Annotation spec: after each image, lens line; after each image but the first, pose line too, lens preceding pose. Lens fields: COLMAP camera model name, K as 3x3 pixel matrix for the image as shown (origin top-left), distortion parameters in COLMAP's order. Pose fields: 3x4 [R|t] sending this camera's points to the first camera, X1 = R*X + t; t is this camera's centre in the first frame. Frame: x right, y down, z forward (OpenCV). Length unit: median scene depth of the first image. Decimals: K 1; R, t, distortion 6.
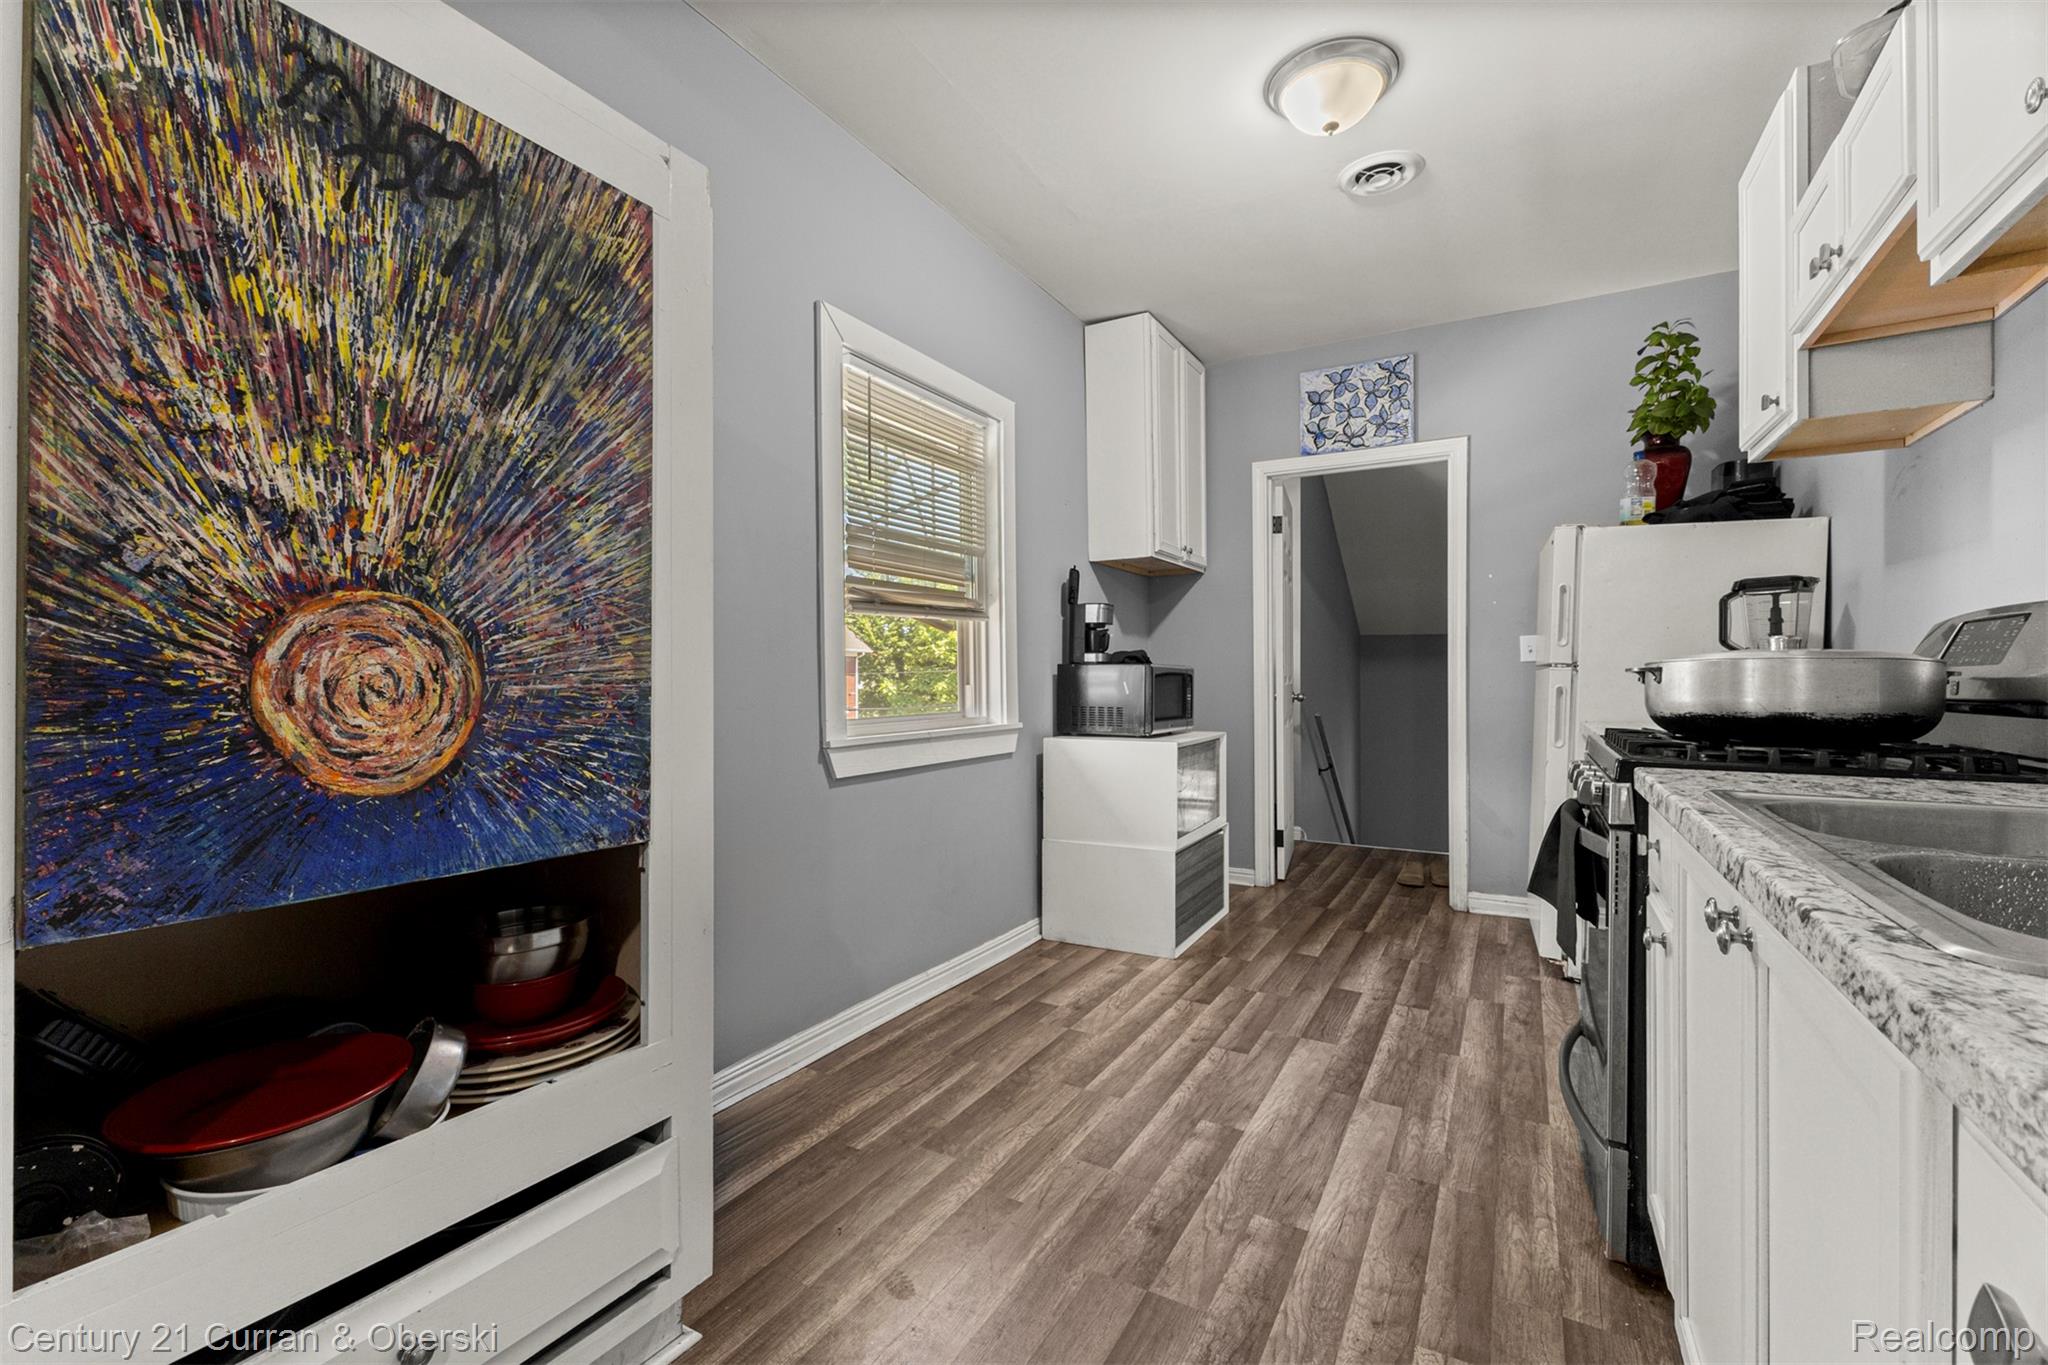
lens RADIAL K [[883.9, 0, 1023.2], [0, 883.9, 685.6], [0, 0, 1]] dist [0.013312, 0.000914]
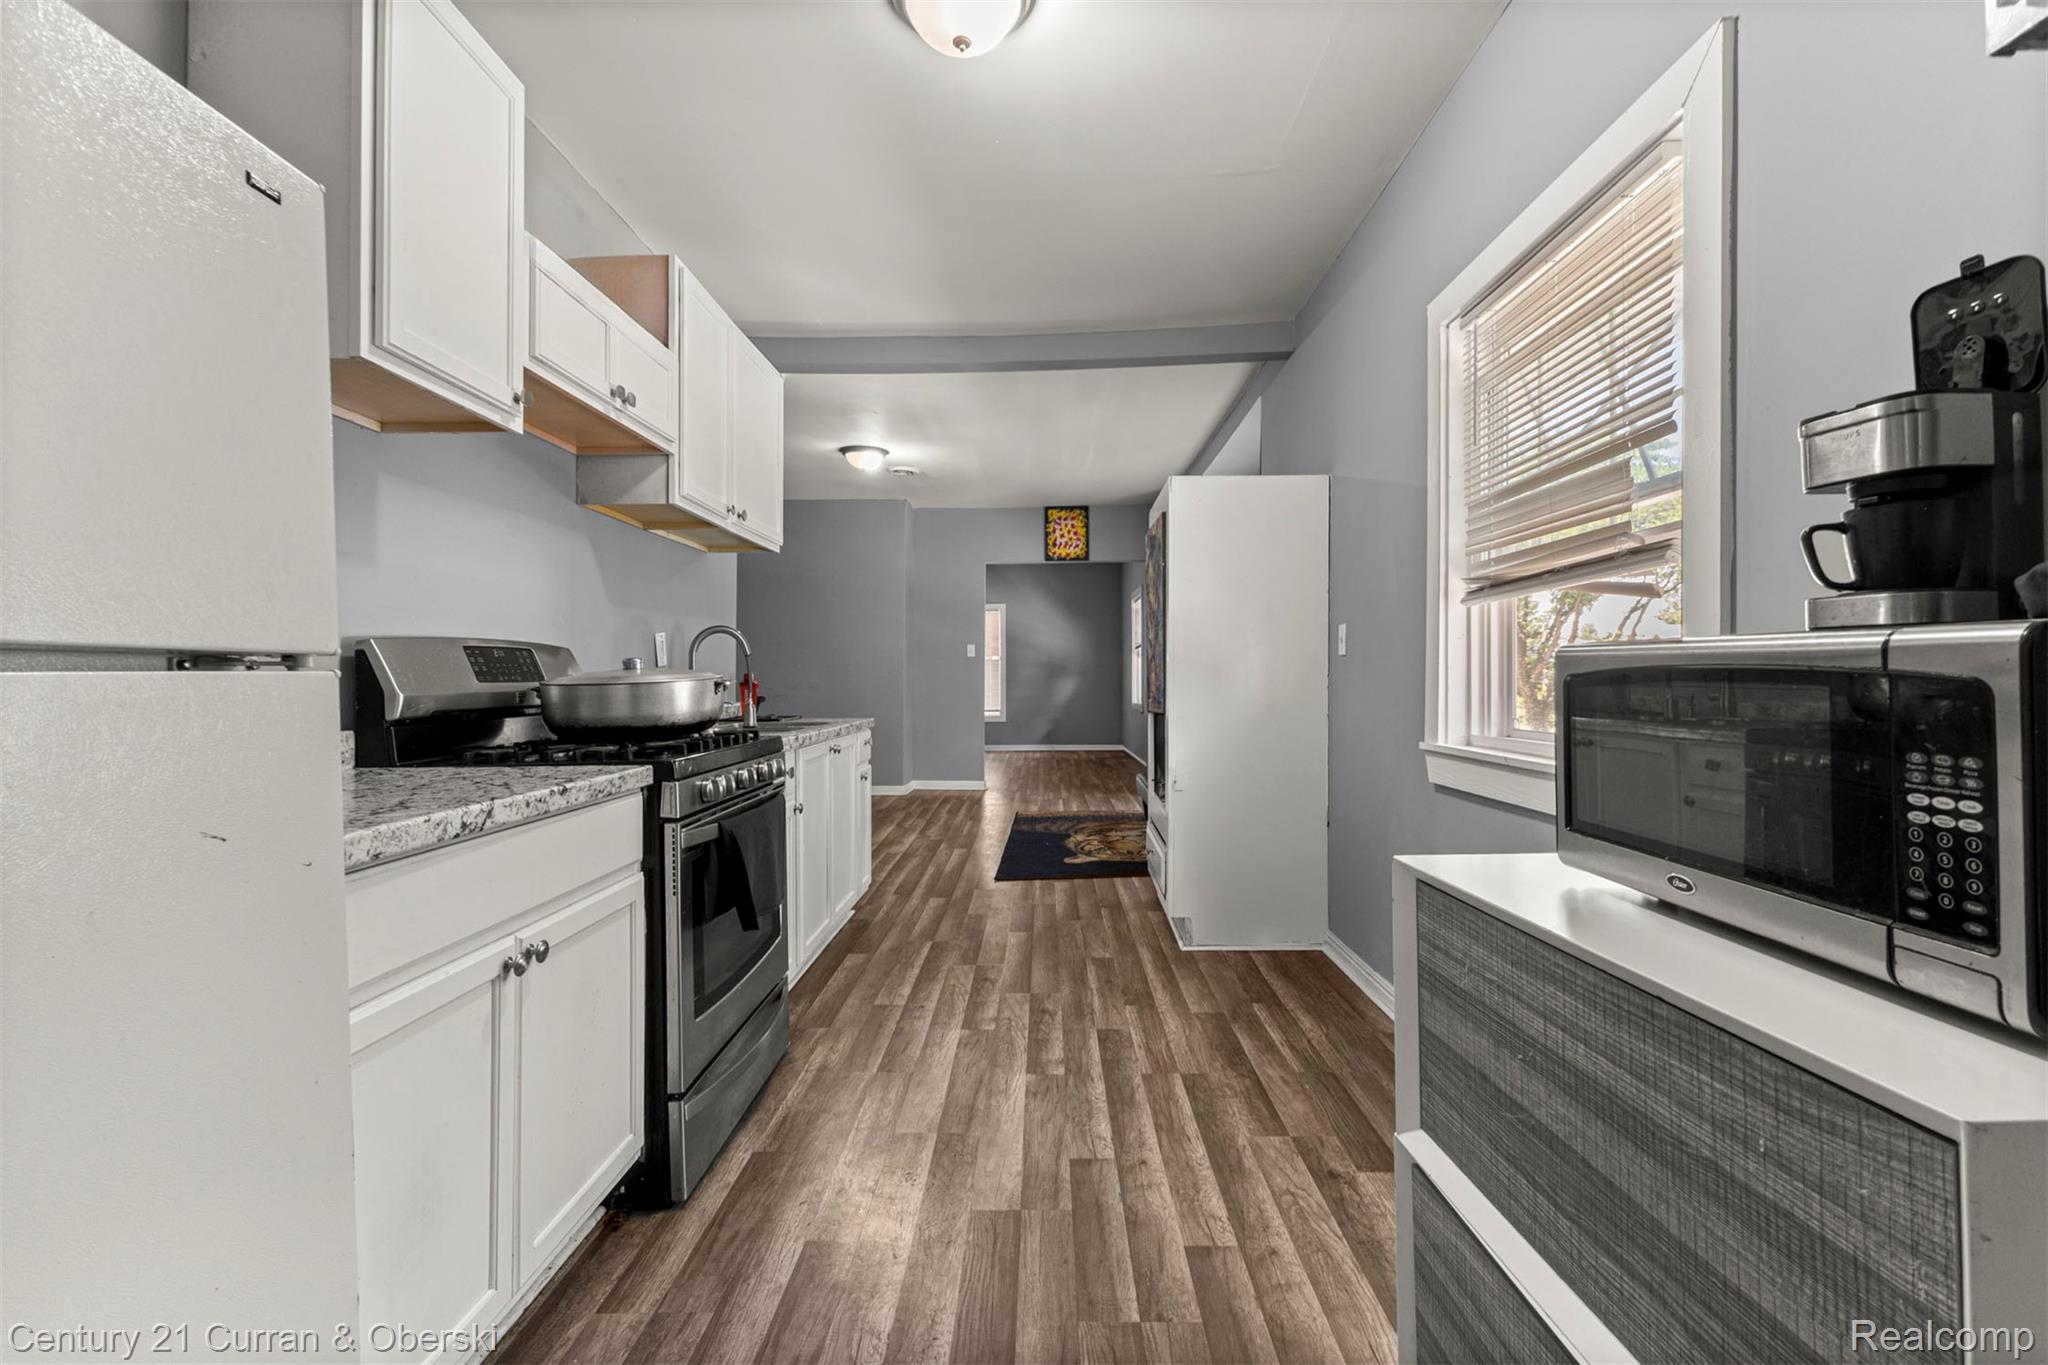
lens RADIAL K [[886.1, 0, 1024.0], [0, 886.1, 682.5], [0, 0, 1]] dist [0.006092, -0.000906]
pose [[-0.882892, 0.013229, -0.469390, 1.370230], [0.007172, 0.999866, 0.014690, -0.048807], [0.469521, 0.009604, -0.882869, 3.499668]]
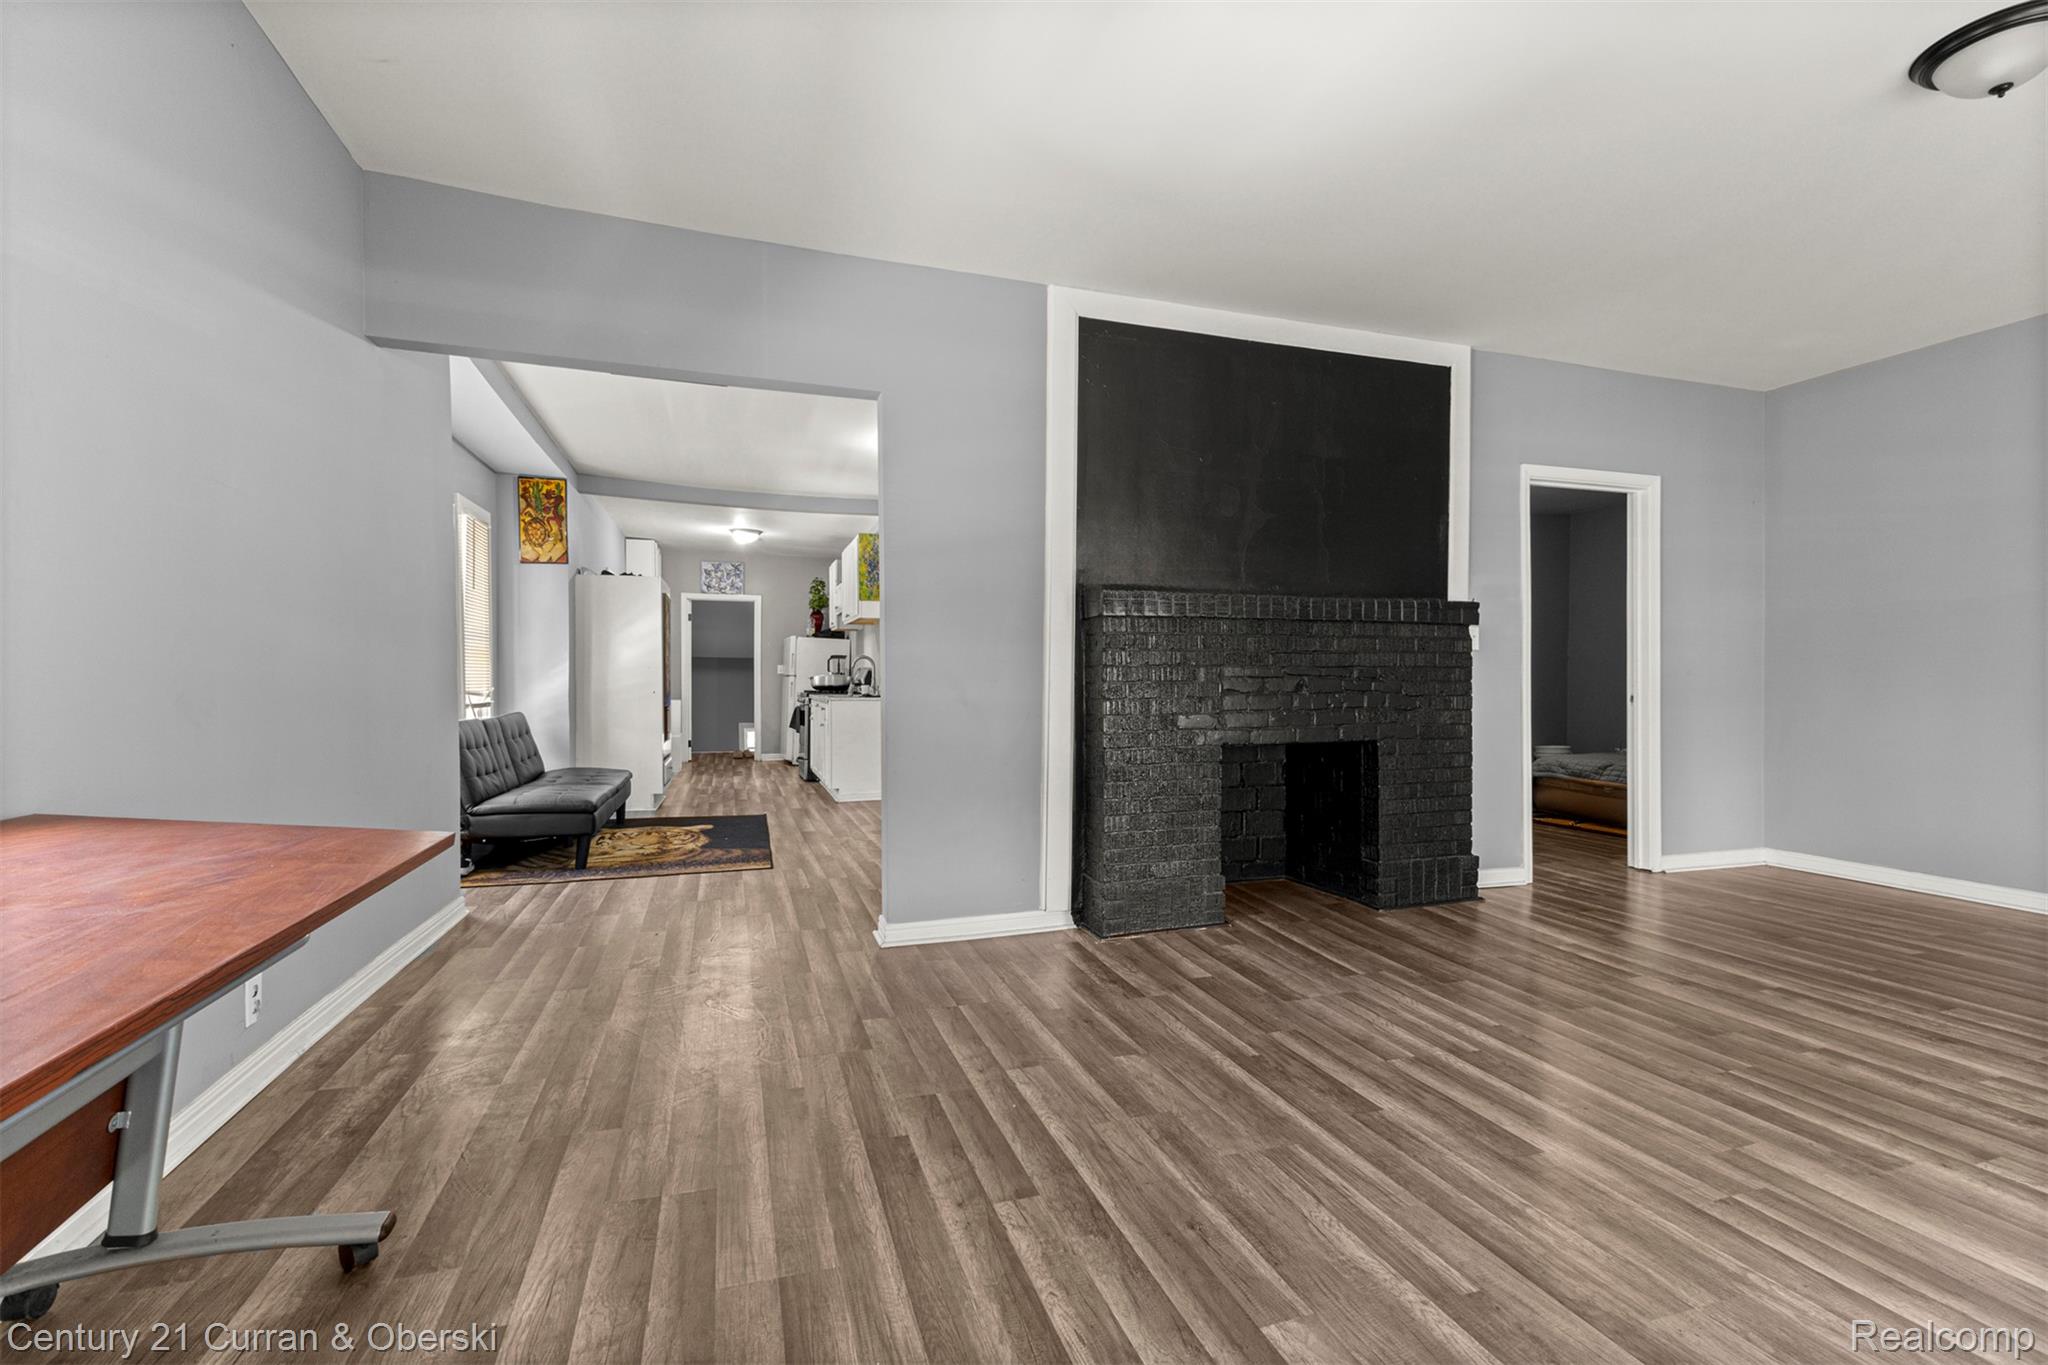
lens RADIAL K [[886.1, 0, 1024.0], [0, 886.1, 682.5], [0, 0, 1]] dist [0.006092, -0.000906]
pose [[0.670682, 0.003858, 0.741735, -3.525983], [0.000500, 0.999984, -0.005653, 0.060975], [-0.741745, 0.004163, 0.670669, -5.186473]]
